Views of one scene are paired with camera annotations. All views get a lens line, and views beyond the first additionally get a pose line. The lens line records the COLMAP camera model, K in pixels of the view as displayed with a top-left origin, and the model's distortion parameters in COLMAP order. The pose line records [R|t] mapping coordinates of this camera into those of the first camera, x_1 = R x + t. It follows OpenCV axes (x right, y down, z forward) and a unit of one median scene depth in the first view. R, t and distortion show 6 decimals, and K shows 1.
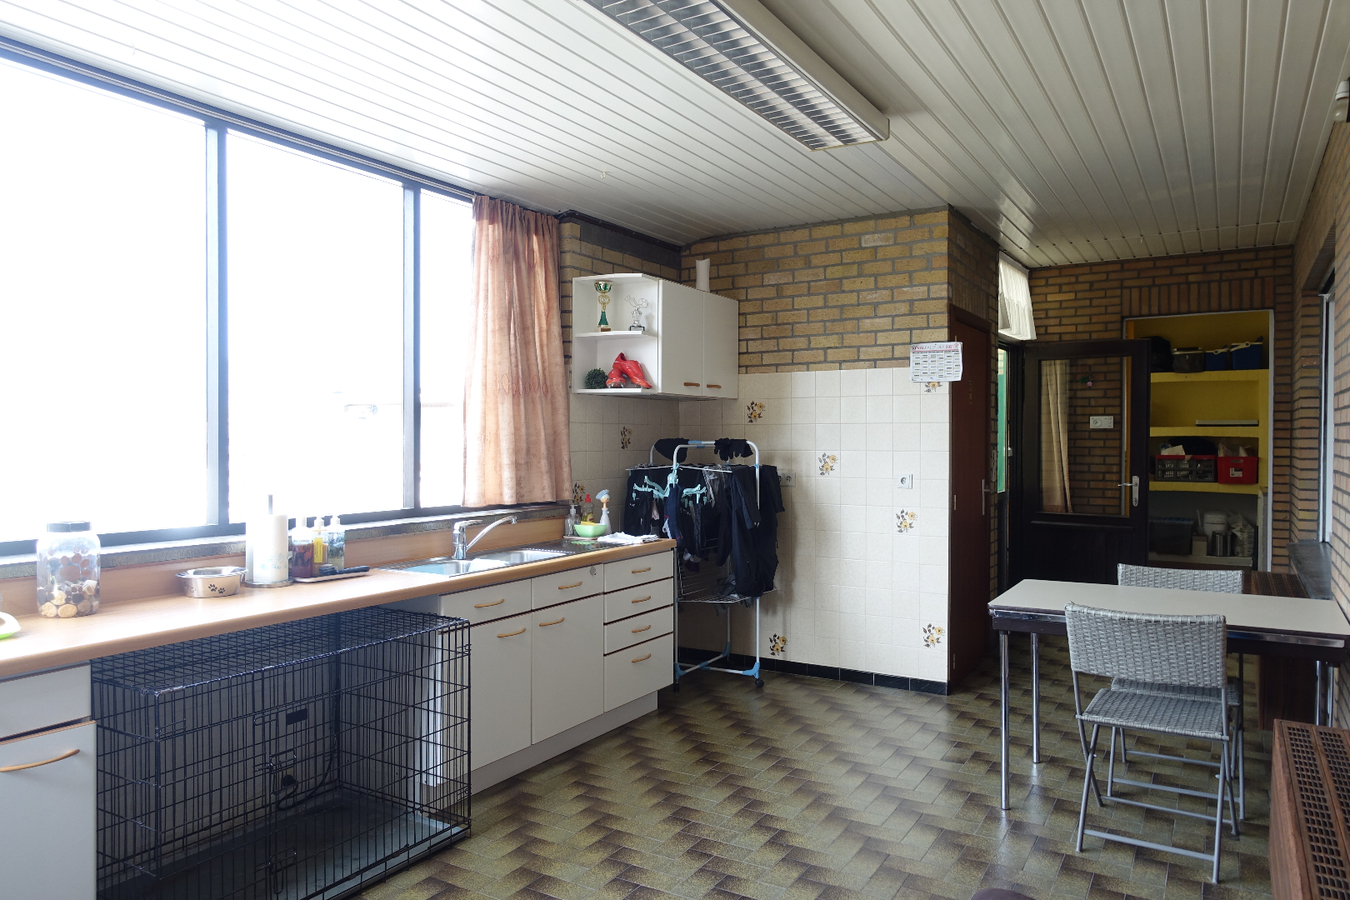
lens RADIAL K [[926.9, 0, 677.6], [0, 926.9, 452.3], [0, 0, 1]] dist [-0.011775, 0.001375]
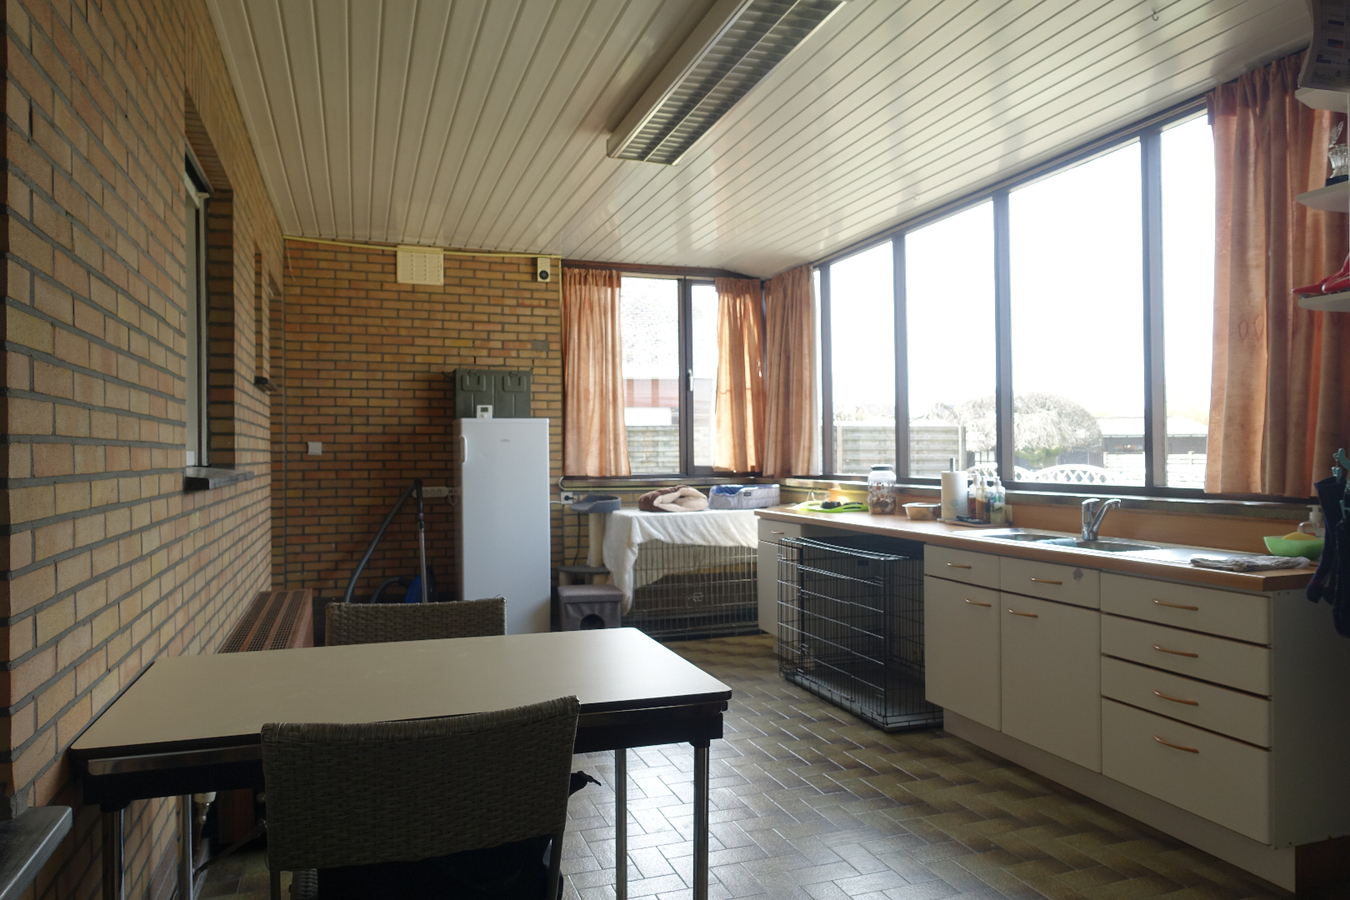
lens RADIAL K [[926.9, 0, 676.1], [0, 926.9, 452.9], [0, 0, 1]] dist [-0.011775, 0.001375]
pose [[-0.642643, 0.003189, -0.766159, 0.714718], [-0.003706, 0.999967, 0.007271, 0.022305], [0.766156, 0.007512, -0.642610, 1.237178]]
